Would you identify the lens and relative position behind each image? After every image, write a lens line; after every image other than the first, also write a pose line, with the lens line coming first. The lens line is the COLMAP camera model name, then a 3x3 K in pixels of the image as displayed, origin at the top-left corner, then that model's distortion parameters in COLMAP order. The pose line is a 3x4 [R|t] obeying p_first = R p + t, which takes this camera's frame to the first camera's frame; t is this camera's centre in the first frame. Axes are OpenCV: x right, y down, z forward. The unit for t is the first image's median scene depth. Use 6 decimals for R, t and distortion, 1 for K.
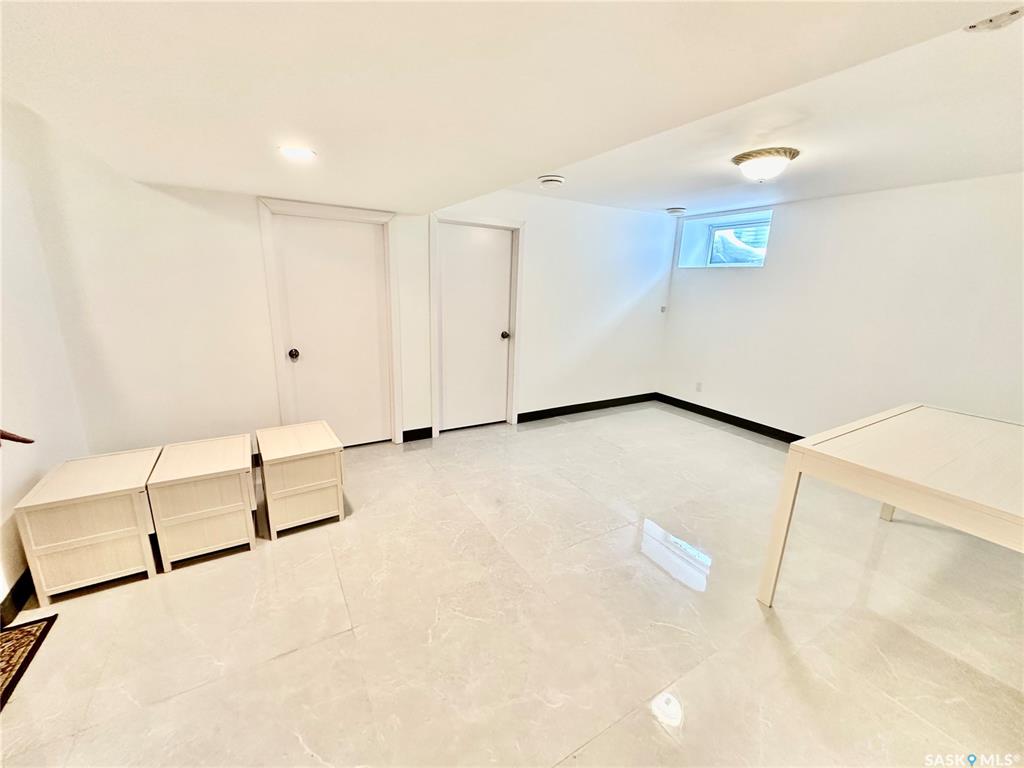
lens RADIAL K [[406.9, 0, 509.4], [0, 406.9, 383.0], [0, 0, 1]] dist [-0.003400, 0.001359]
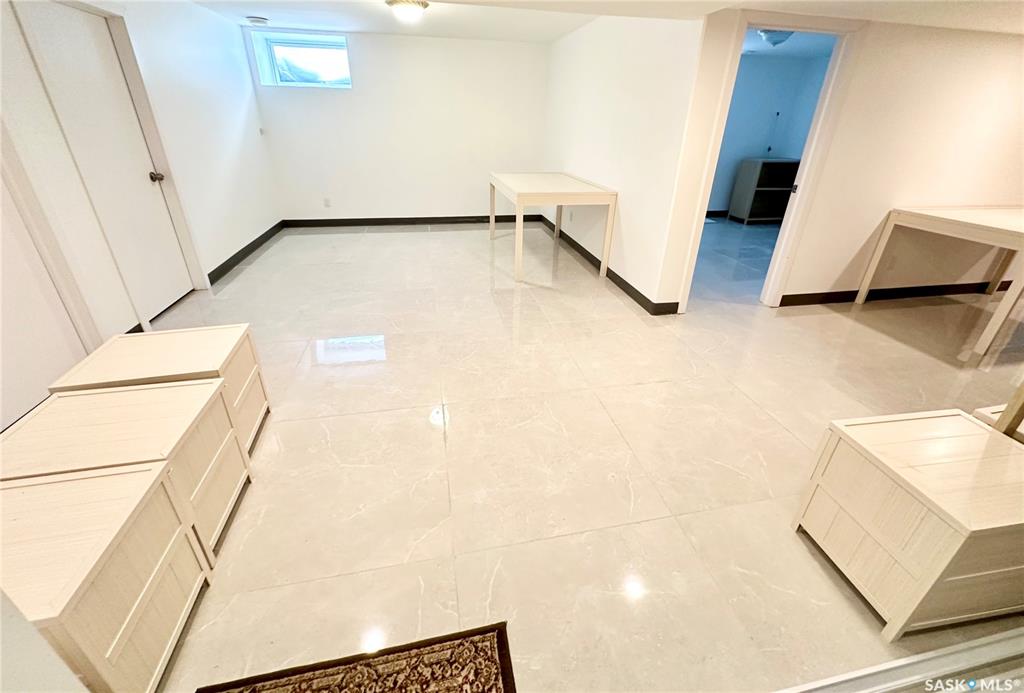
lens RADIAL K [[413.2, 0, 502.7], [0, 413.2, 313.7], [0, 0, 1]] dist [-0.001290, -0.000154]
pose [[0.347902, -0.420072, 0.838155, -0.493238], [0.217724, 0.905762, 0.363583, -0.025360], [-0.911899, 0.055995, 0.406576, 0.117625]]
